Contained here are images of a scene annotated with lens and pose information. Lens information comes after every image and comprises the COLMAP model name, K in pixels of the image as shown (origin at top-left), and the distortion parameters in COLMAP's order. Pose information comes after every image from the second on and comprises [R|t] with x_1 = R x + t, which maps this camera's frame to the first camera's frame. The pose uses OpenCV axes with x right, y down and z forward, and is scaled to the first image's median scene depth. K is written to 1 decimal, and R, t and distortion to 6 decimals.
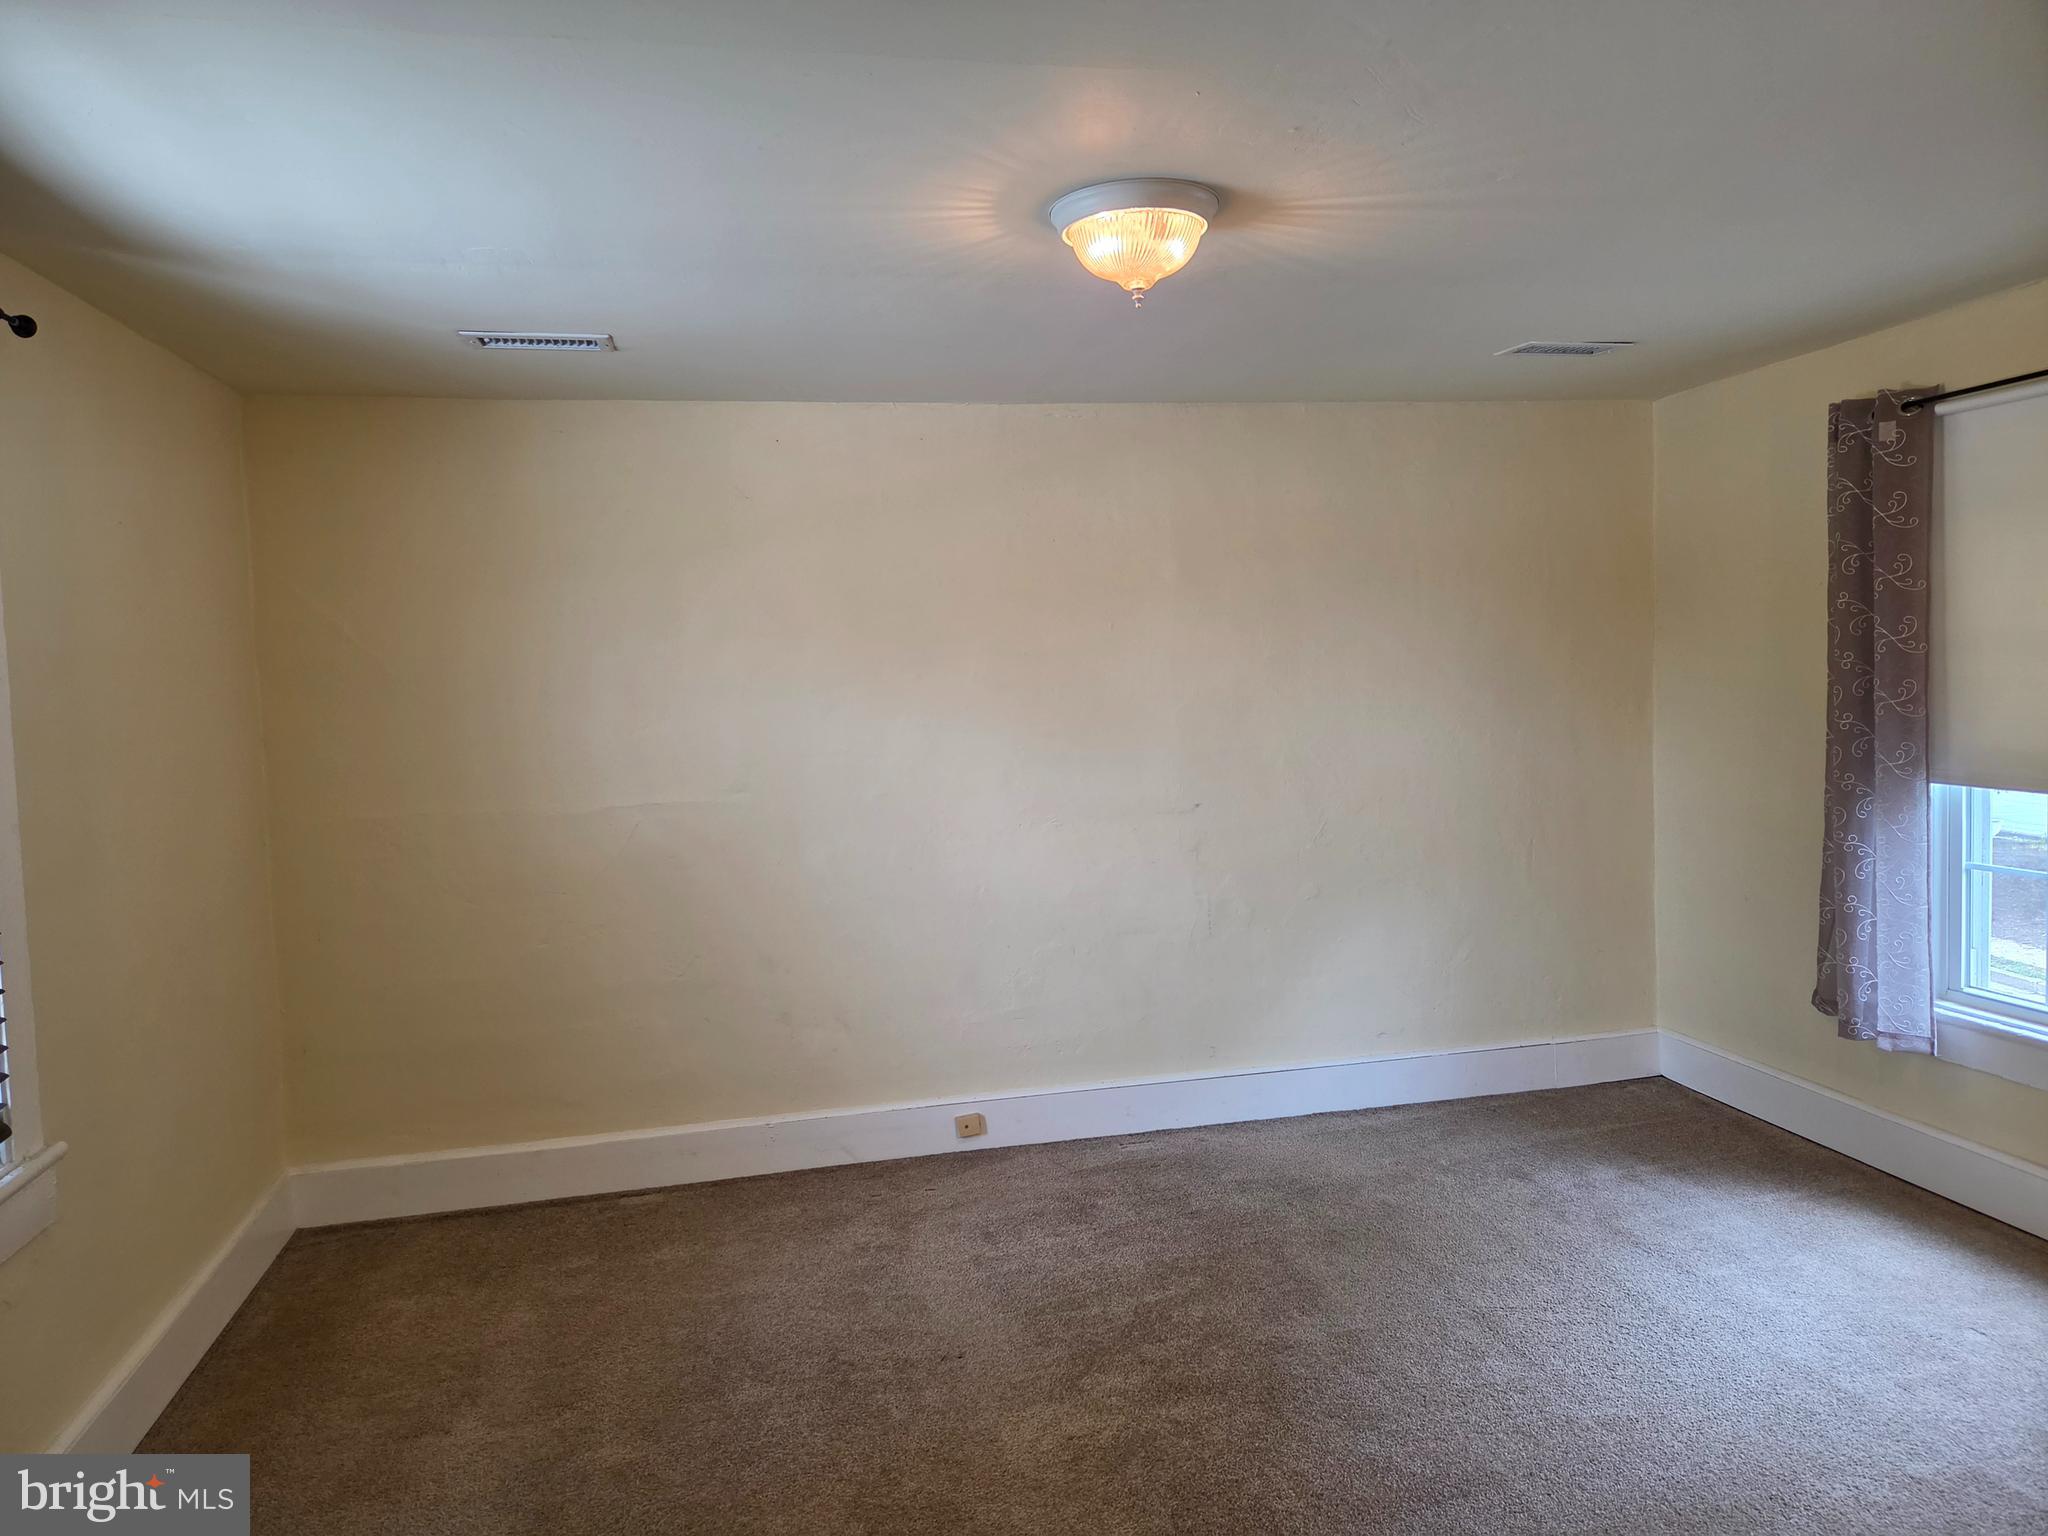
lens RADIAL K [[1371.7, 0, 1036.2], [0, 1371.7, 758.1], [0, 0, 1]] dist [0.059588, -0.050445]
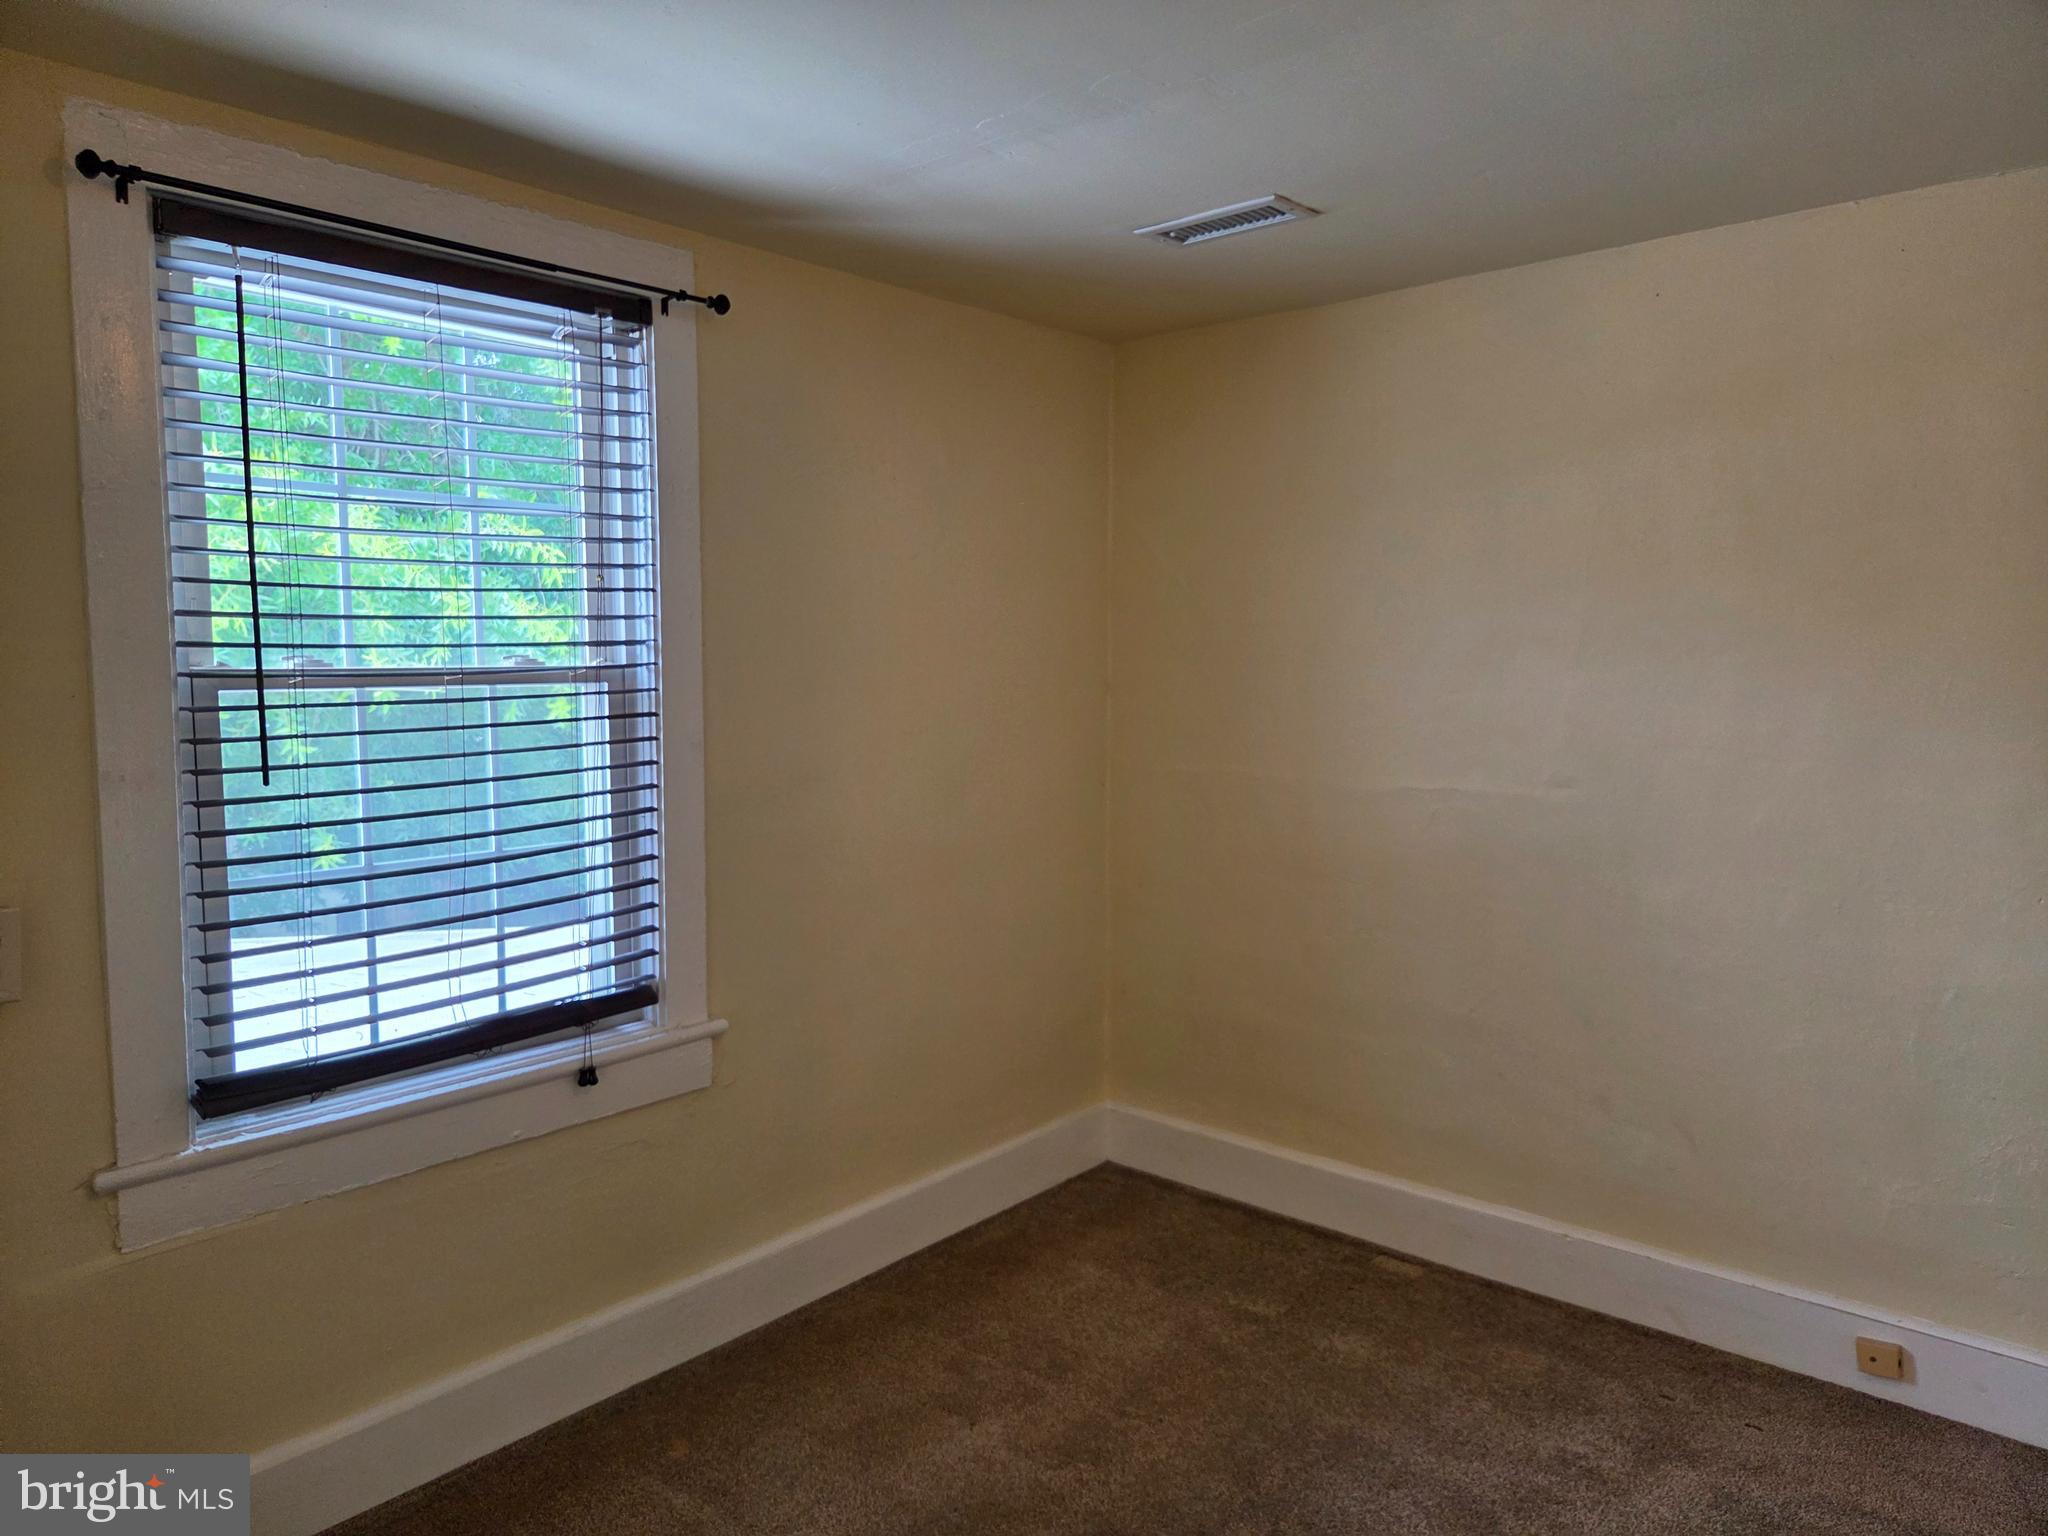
lens RADIAL K [[1376.0, 0, 1024.0], [0, 1376.0, 768.0], [0, 0, 1]] dist [0.069904, -0.067228]
pose [[0.588085, 0.096811, -0.802984, 0.236991], [-0.068192, 0.995210, 0.070045, -0.020139], [0.805919, 0.013565, 0.591870, 0.352428]]
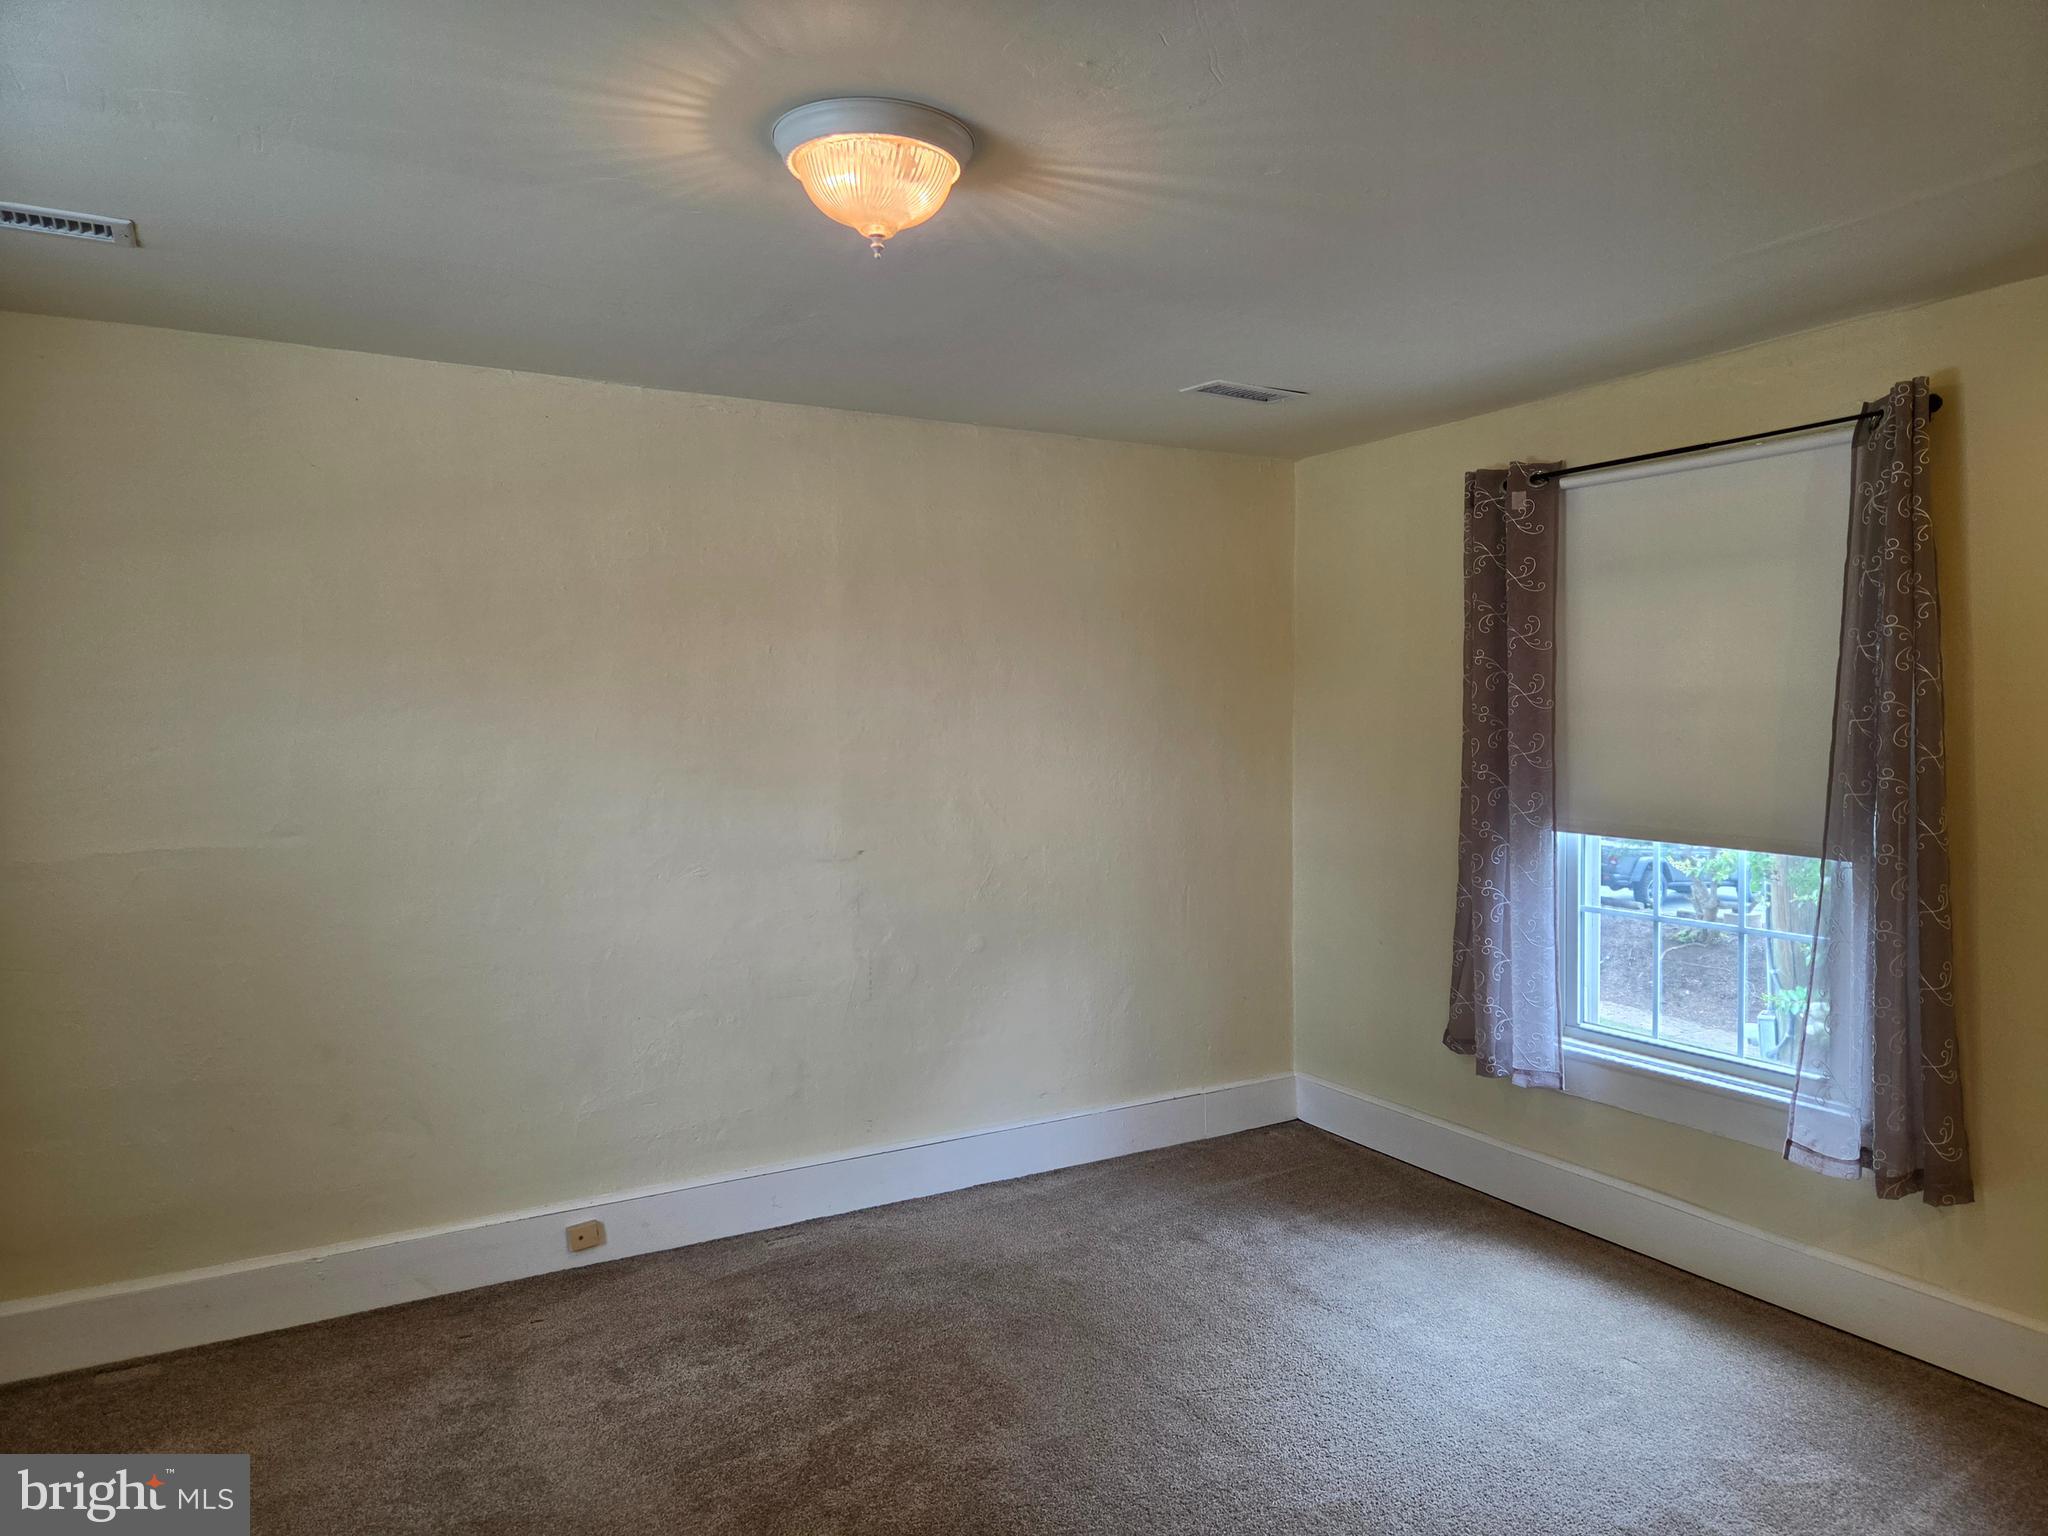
lens RADIAL K [[1369.2, 0, 1049.3], [0, 1369.2, 760.6], [0, 0, 1]] dist [0.061814, -0.051512]
pose [[0.950136, 0.021599, 0.311086, -0.054744], [-0.010334, 0.999231, -0.037815, 0.007860], [-0.311663, 0.032715, 0.949629, 0.116803]]
